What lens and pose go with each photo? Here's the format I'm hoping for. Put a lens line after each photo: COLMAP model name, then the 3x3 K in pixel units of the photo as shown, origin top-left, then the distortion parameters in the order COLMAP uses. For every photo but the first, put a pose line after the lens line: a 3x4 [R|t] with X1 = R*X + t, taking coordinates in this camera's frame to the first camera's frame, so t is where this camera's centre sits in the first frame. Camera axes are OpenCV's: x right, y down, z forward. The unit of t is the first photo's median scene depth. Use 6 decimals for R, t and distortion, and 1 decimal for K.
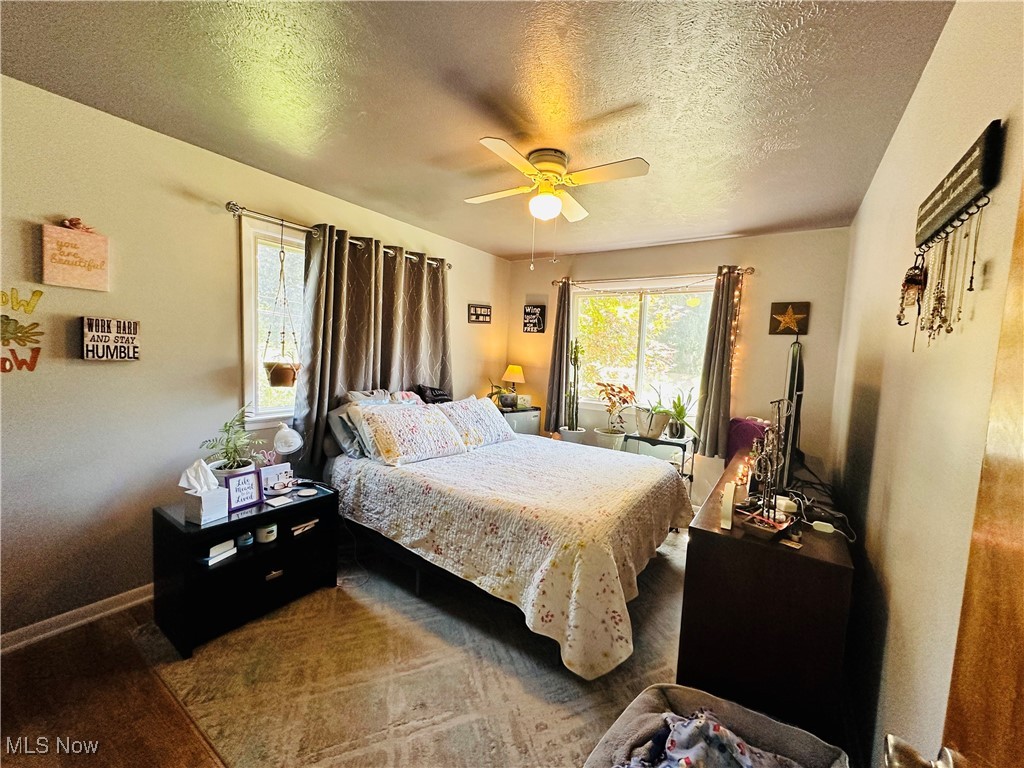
lens RADIAL K [[408.3, 0, 513.0], [0, 408.3, 381.1], [0, 0, 1]] dist [0.001121, 0.000108]
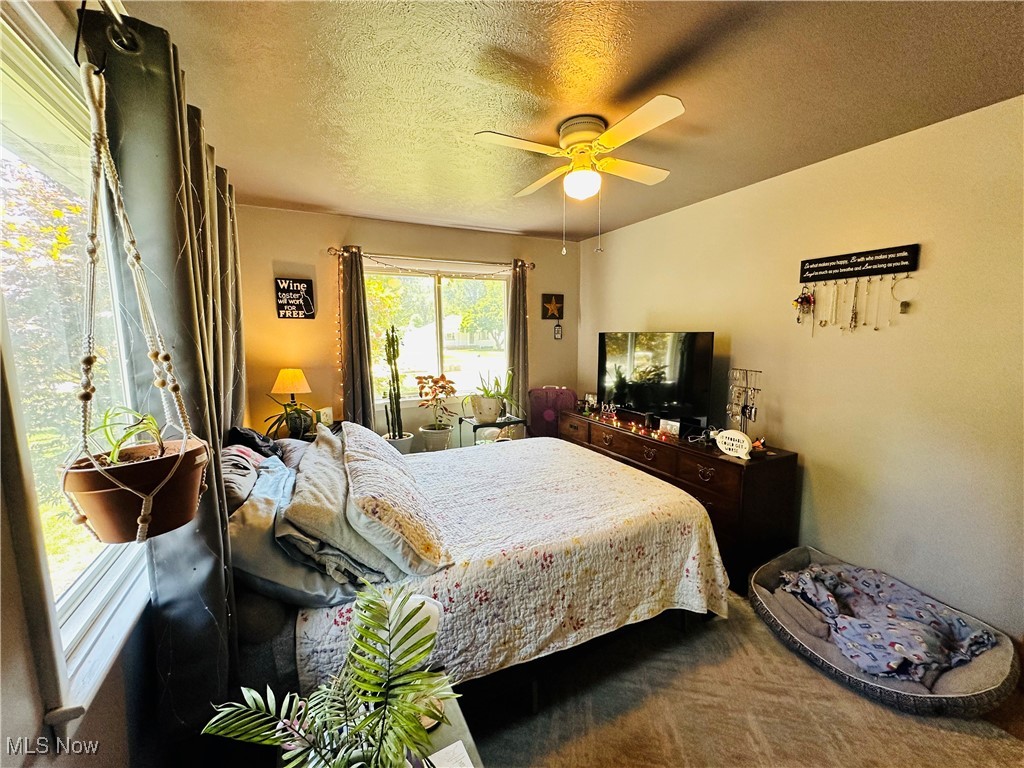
lens RADIAL K [[408.3, 0, 511.7], [0, 408.3, 382.0], [0, 0, 1]] dist [0.001121, 0.000108]
pose [[0.484444, -0.152694, 0.861393, -0.553002], [0.094187, 0.988030, 0.122172, -0.089096], [-0.869737, 0.021946, 0.493027, 0.484878]]
